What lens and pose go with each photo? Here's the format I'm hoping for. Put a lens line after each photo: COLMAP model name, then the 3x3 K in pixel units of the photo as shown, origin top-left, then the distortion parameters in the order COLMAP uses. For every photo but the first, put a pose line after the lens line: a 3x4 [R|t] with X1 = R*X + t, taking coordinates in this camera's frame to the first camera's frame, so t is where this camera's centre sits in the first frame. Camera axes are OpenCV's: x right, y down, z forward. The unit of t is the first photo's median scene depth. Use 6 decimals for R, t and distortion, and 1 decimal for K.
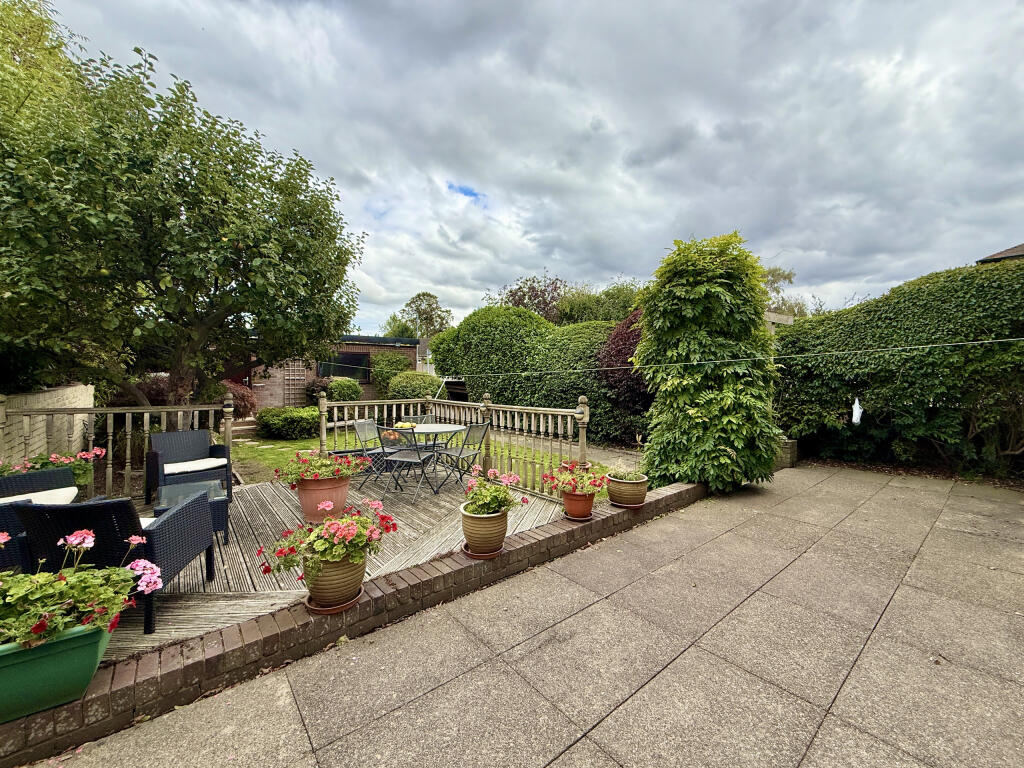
lens RADIAL K [[407.5, 0, 506.1], [0, 407.5, 384.7], [0, 0, 1]] dist [-0.000155, 0.000436]
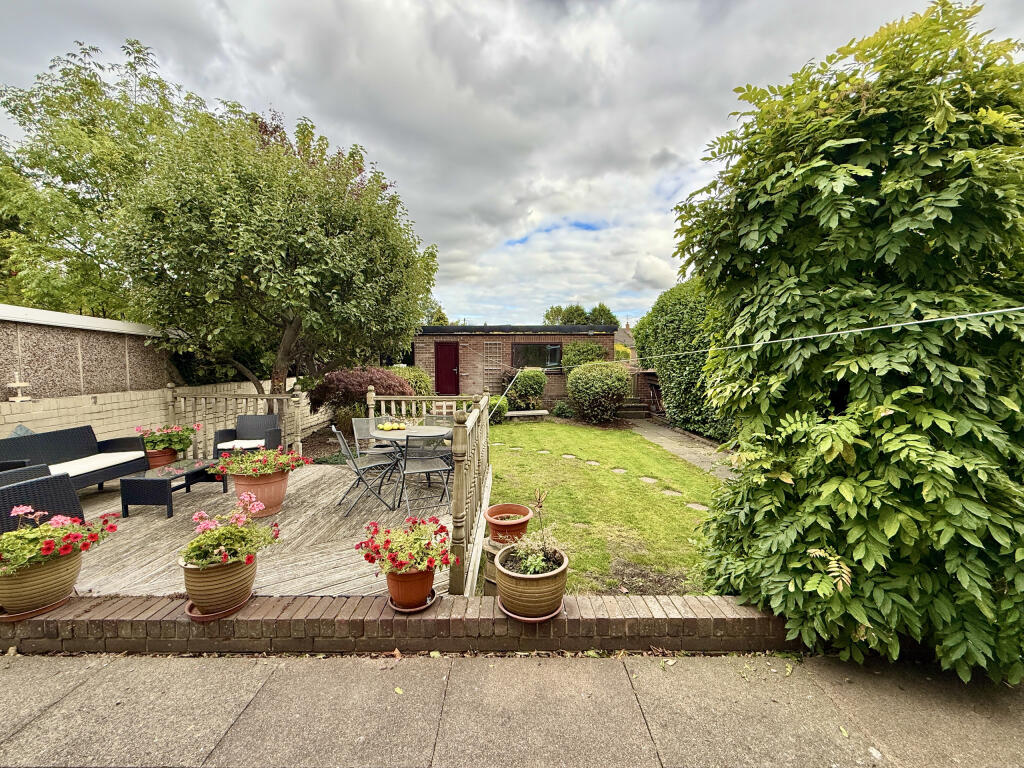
lens RADIAL K [[407.5, 0, 511.9], [0, 407.5, 383.4], [0, 0, 1]] dist [-0.000155, 0.000436]
pose [[0.778741, 0.028481, -0.626699, 0.542928], [-0.011767, 0.999456, 0.030800, -0.027301], [0.627236, -0.016611, 0.778652, 0.485175]]
